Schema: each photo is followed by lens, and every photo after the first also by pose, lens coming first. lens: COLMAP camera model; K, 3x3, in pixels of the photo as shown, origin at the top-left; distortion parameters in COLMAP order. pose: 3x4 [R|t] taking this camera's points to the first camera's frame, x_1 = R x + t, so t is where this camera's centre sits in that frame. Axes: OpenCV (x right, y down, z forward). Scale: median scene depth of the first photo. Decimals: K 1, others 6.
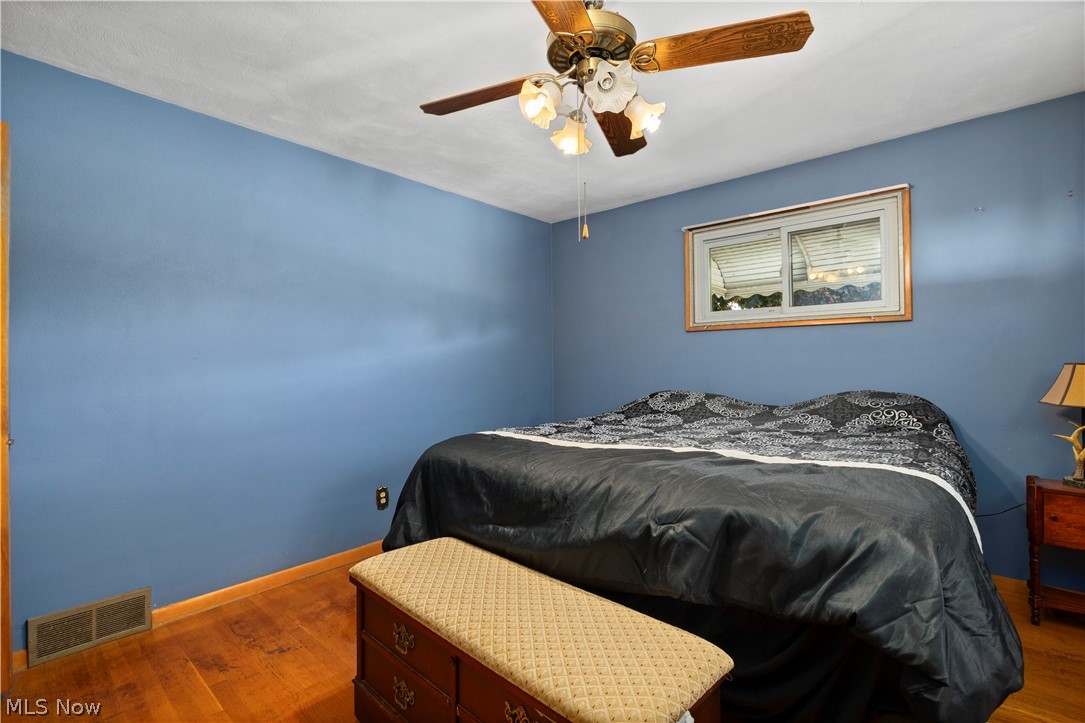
lens RADIAL K [[516.2, 0, 558.8], [0, 516.2, 358.2], [0, 0, 1]] dist [0.002809, 0.000318]
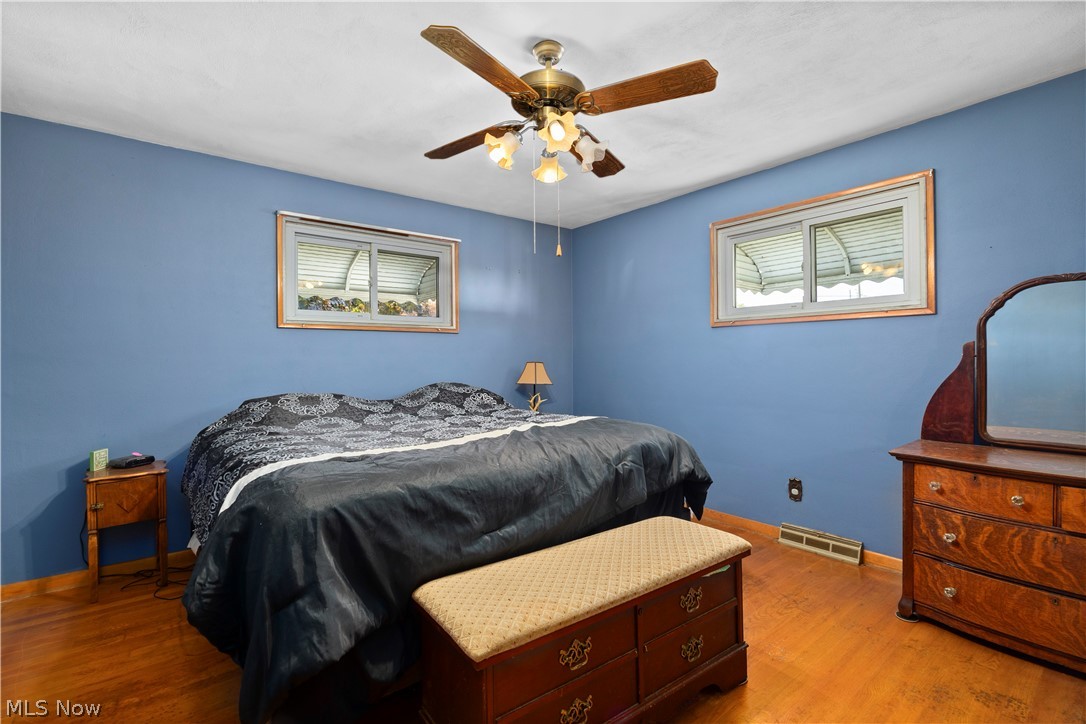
lens RADIAL K [[516.7, 0, 559.3], [0, 516.7, 358.7], [0, 0, 1]] dist [0.002809, 0.000318]
pose [[0.136244, 0.010650, 0.990618, -0.993249], [0.008515, 0.999893, -0.011921, 0.022114], [-0.990639, 0.010060, 0.136139, 0.725969]]
